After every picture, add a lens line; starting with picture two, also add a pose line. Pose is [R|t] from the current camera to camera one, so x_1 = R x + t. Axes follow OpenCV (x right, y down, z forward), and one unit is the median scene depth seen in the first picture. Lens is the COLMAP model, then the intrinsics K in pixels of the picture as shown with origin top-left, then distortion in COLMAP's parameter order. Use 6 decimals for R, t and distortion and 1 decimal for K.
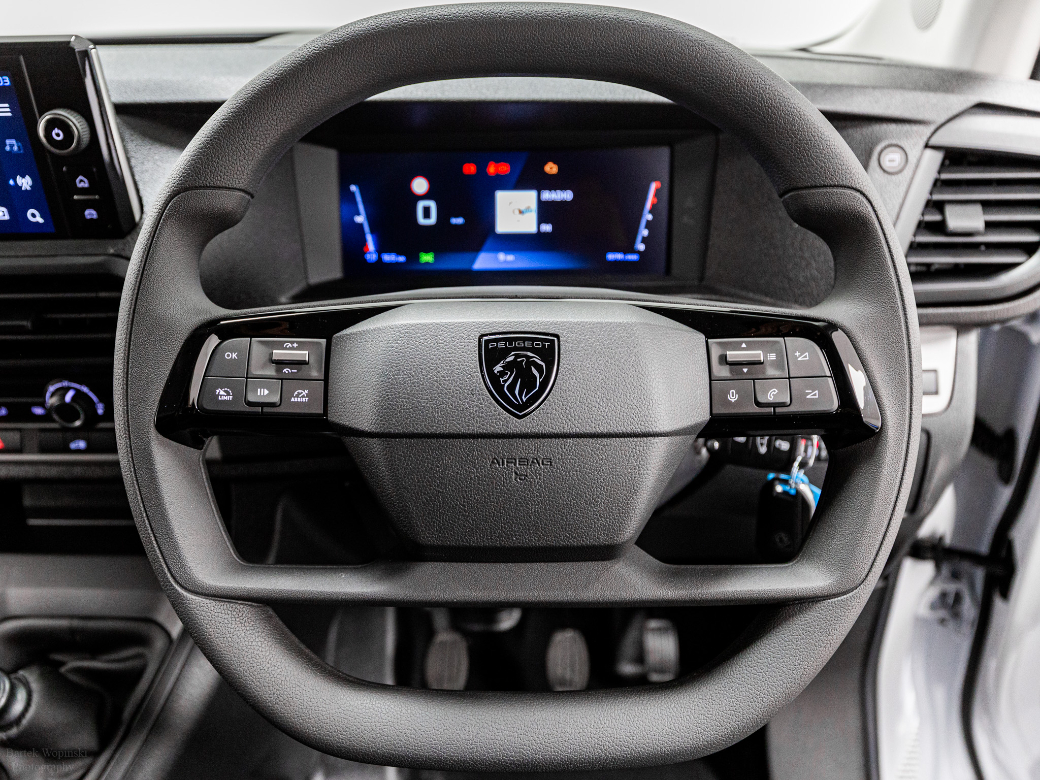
lens RADIAL K [[705.6, 0, 520.0], [0, 705.6, 390.0], [0, 0, 1]] dist [-0.006241, -0.001829]
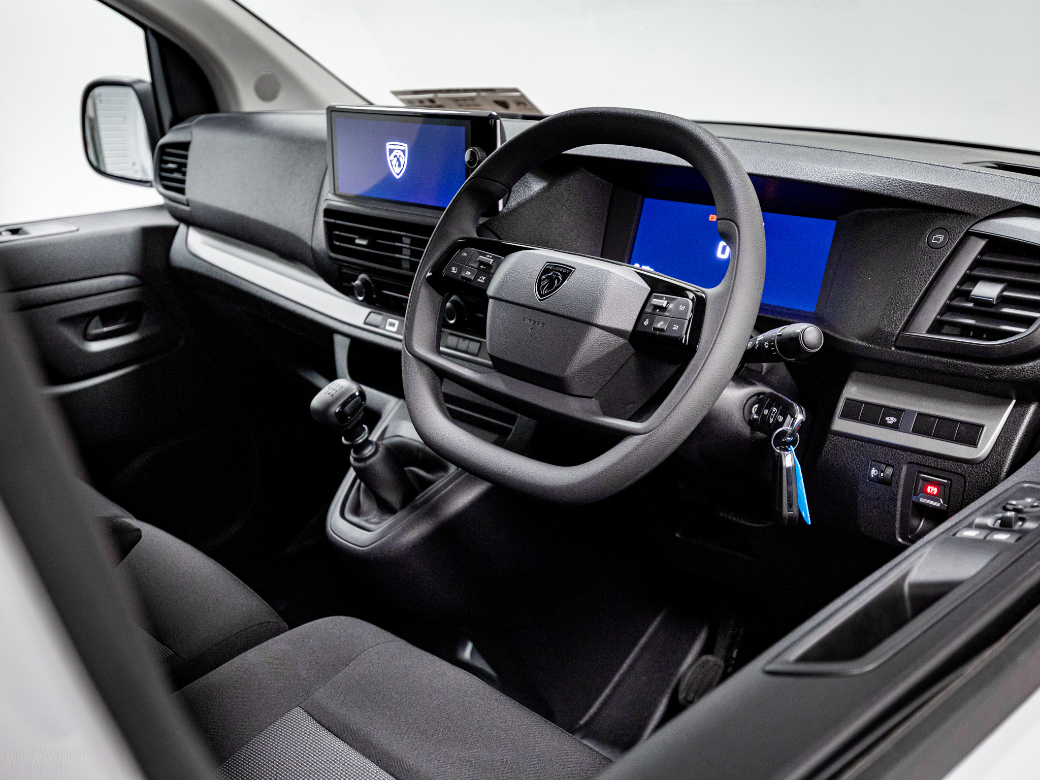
lens RADIAL K [[1018.8, 0, 520.0], [0, 1018.8, 390.0], [0, 0, 1]] dist [0.018750, 0.013899]
pose [[0.697486, 0.247714, -0.672422, 1.846466], [-0.366745, 0.929546, -0.037980, 0.380897], [0.615639, 0.273098, 0.739193, -1.039014]]
